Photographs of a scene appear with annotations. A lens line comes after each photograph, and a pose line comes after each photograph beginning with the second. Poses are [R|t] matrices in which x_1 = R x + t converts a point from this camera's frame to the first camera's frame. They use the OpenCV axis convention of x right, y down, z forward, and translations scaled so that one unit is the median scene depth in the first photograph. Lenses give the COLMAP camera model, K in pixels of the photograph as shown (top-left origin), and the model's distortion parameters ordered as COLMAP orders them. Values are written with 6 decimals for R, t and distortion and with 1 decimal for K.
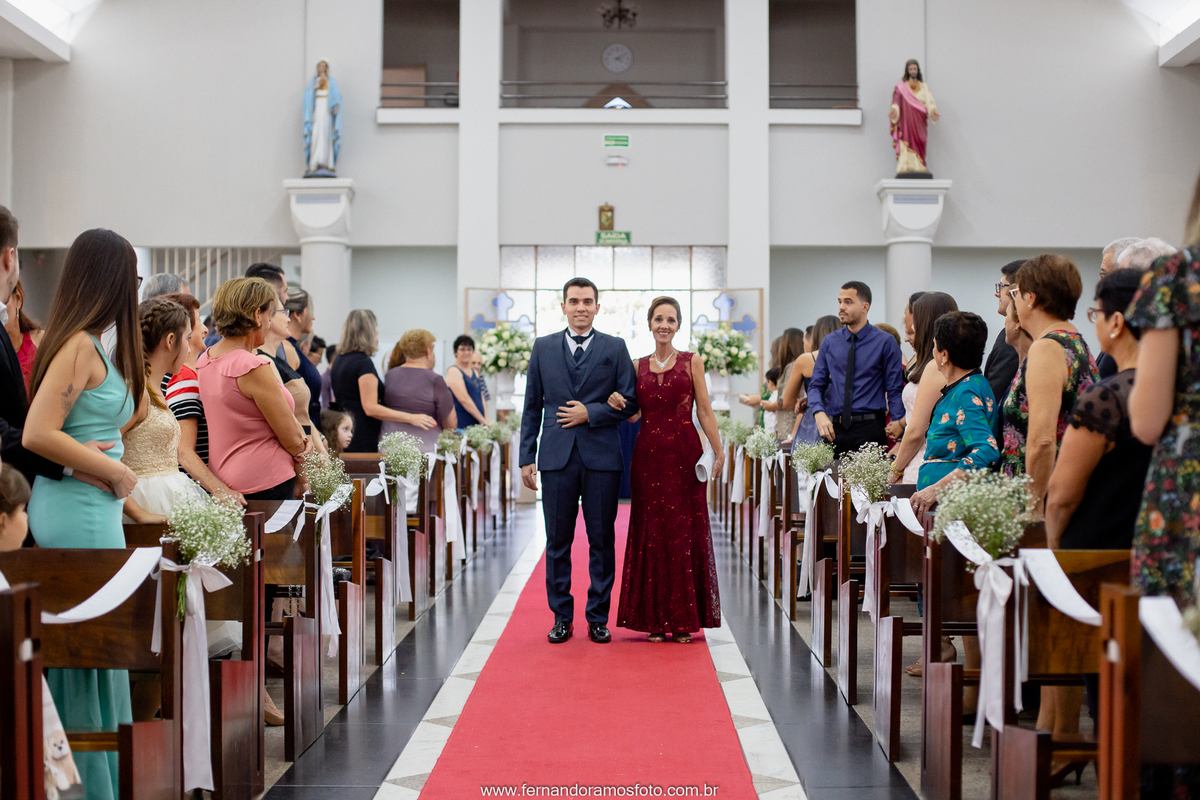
lens RADIAL K [[1782.9, 0, 621.7], [0, 1782.9, 398.5], [0, 0, 1]] dist [-0.125496, -0.009003]
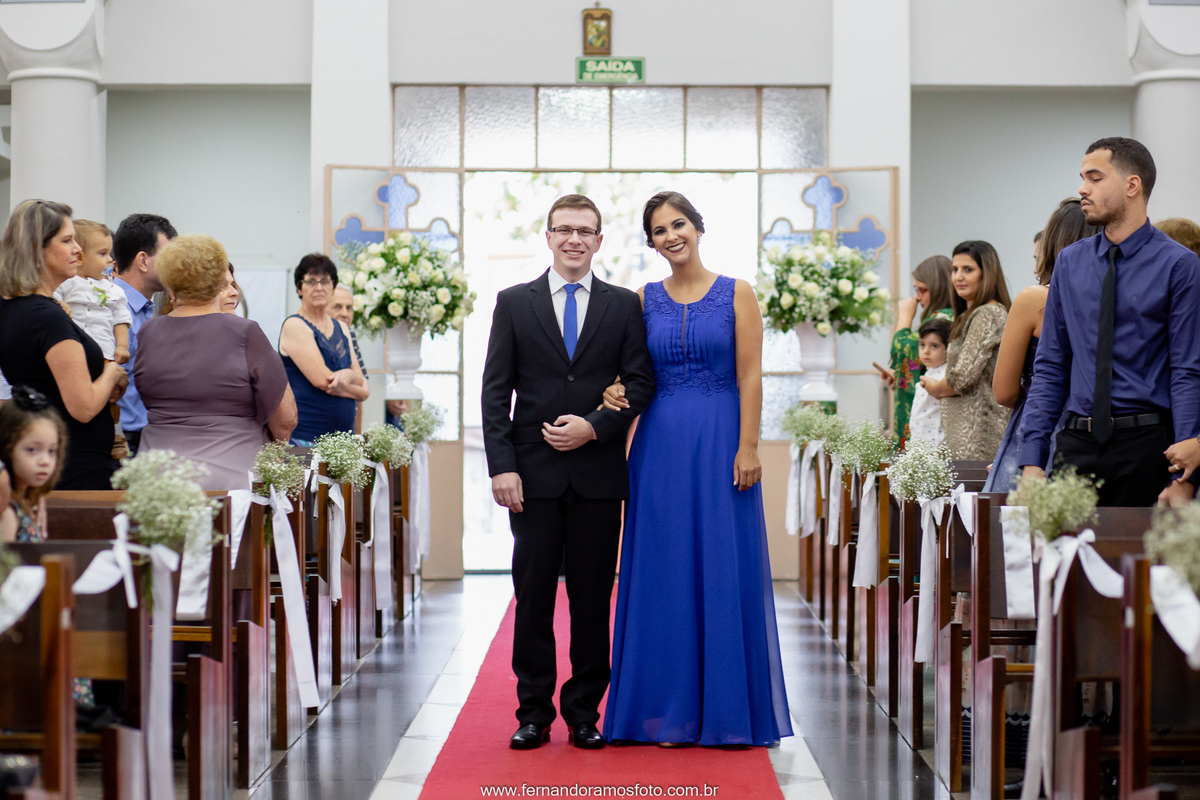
lens RADIAL K [[3119.5, 0, 626.2], [0, 3119.5, 399.1], [0, 0, 1]] dist [-0.084630, -0.453596]
pose [[0.999996, 0.000485, 0.002831, -0.002910], [-0.000503, 0.999980, 0.006351, 0.000093], [-0.002827, -0.006352, 0.999976, 0.097785]]
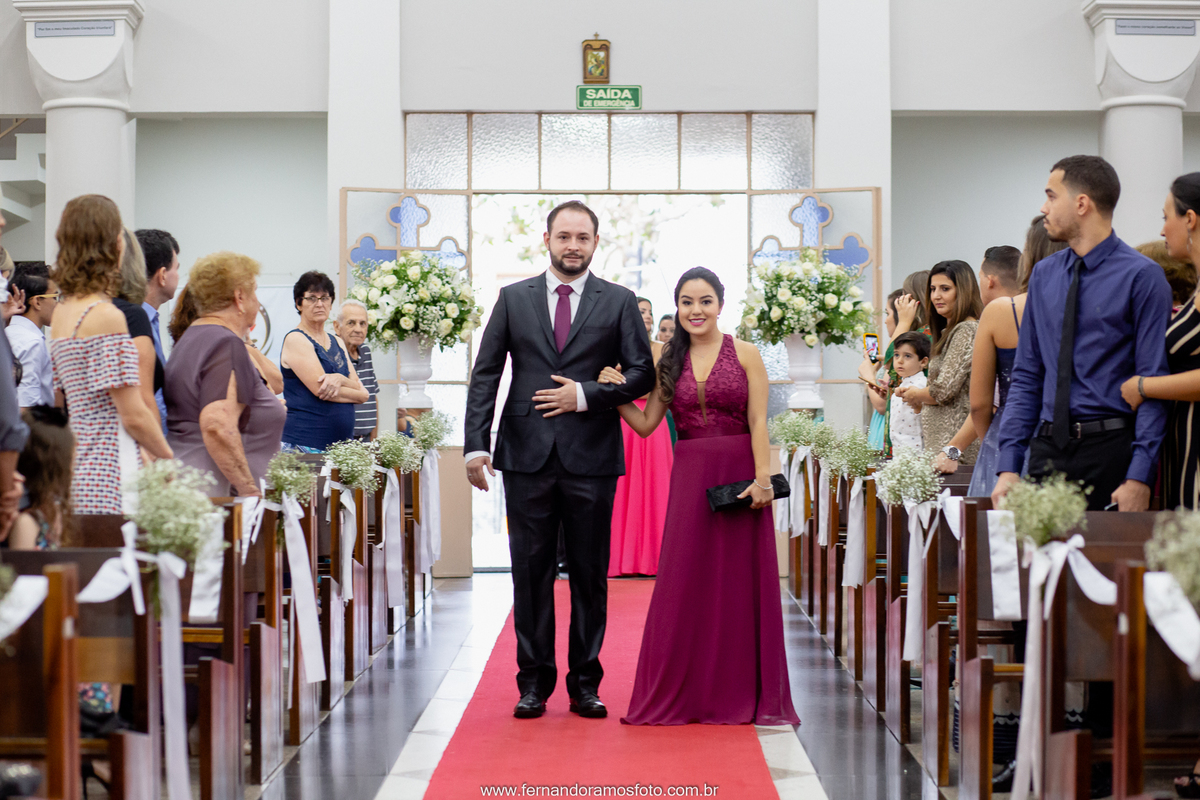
lens RADIAL K [[2853.8, 0, 600.0], [0, 2853.8, 400.0], [0, 0, 1]] dist [-0.067967, -0.790273]
pose [[0.999978, -0.002556, -0.006136, -0.002553], [0.002582, 0.999988, 0.004144, -0.000028], [0.006125, -0.004160, 0.999973, 0.125504]]
